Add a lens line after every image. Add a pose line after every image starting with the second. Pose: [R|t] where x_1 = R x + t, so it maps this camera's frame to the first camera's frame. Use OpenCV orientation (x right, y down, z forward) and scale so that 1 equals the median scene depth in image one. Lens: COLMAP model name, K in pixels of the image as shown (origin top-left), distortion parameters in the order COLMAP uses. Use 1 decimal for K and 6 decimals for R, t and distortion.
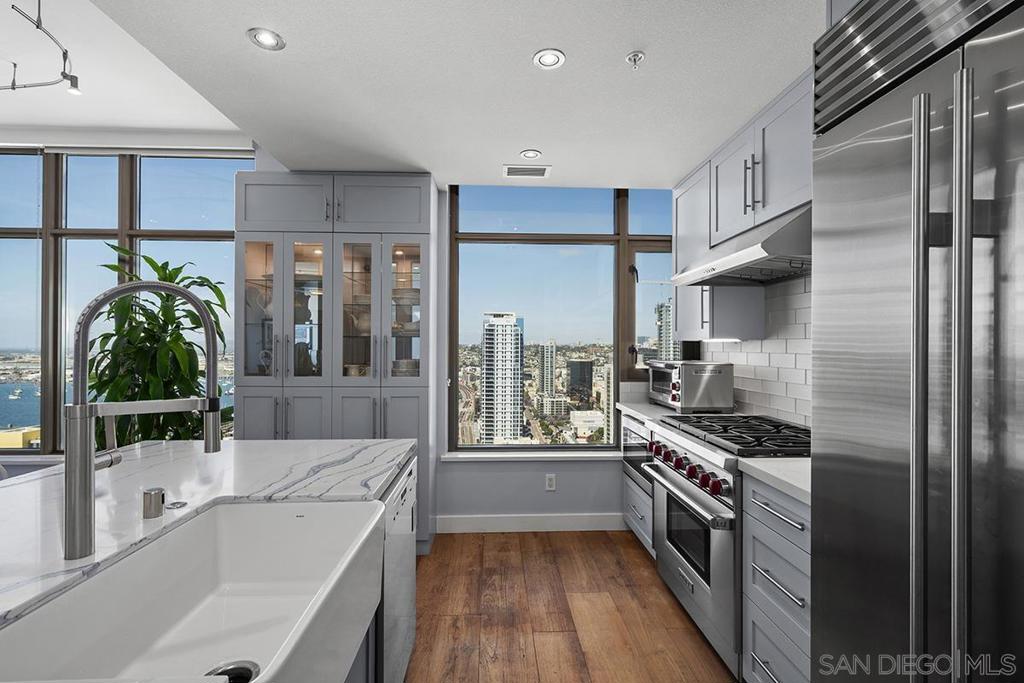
lens RADIAL K [[465.7, 0, 512.0], [0, 465.7, 344.8], [0, 0, 1]] dist [0.000490, -0.000029]
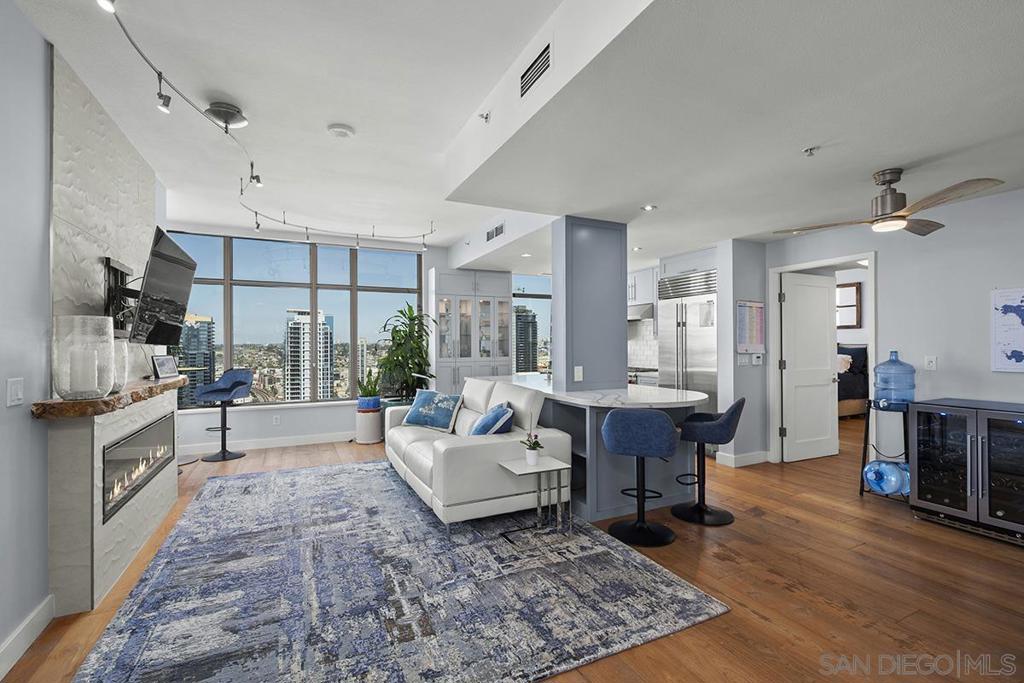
lens RADIAL K [[452.5, 0, 509.3], [0, 452.5, 343.0], [0, 0, 1]] dist [0.000145, -0.000147]
pose [[0.918968, -0.007197, 0.394267, -1.093506], [0.007403, 0.999972, 0.001000, -0.003271], [-0.394263, 0.002000, 0.918995, -1.132969]]
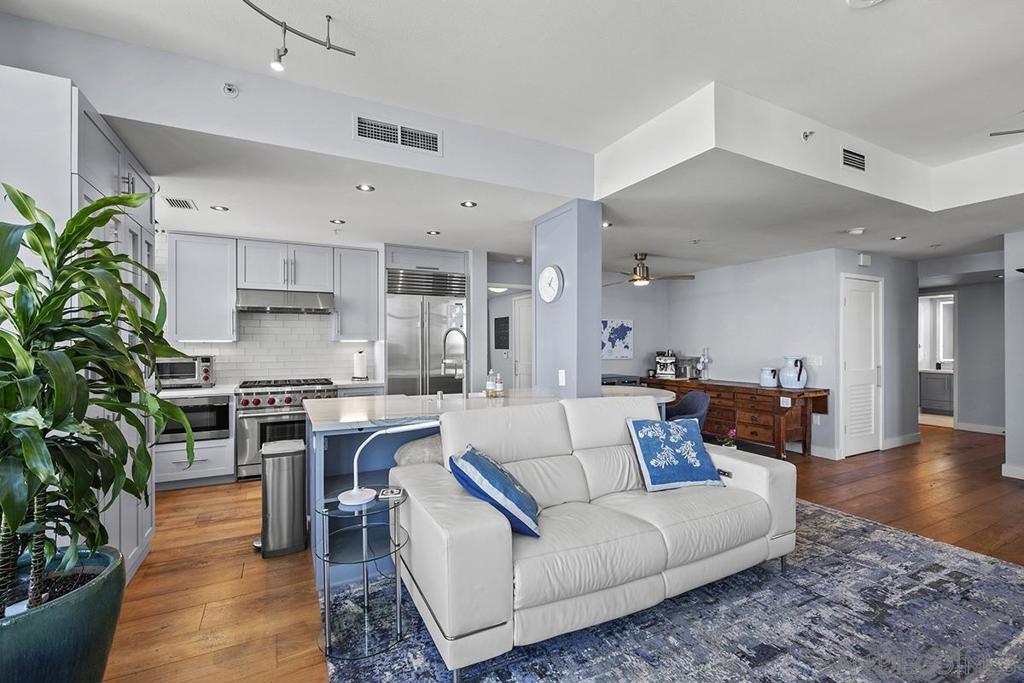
lens RADIAL K [[448.4, 0, 514.1], [0, 448.4, 344.4], [0, 0, 1]] dist [0.000821, -0.000050]
pose [[-0.421720, -0.003551, 0.906719, -1.385646], [-0.001002, 0.999994, 0.003450, -0.004334], [-0.906726, 0.000546, -0.421721, 0.677510]]
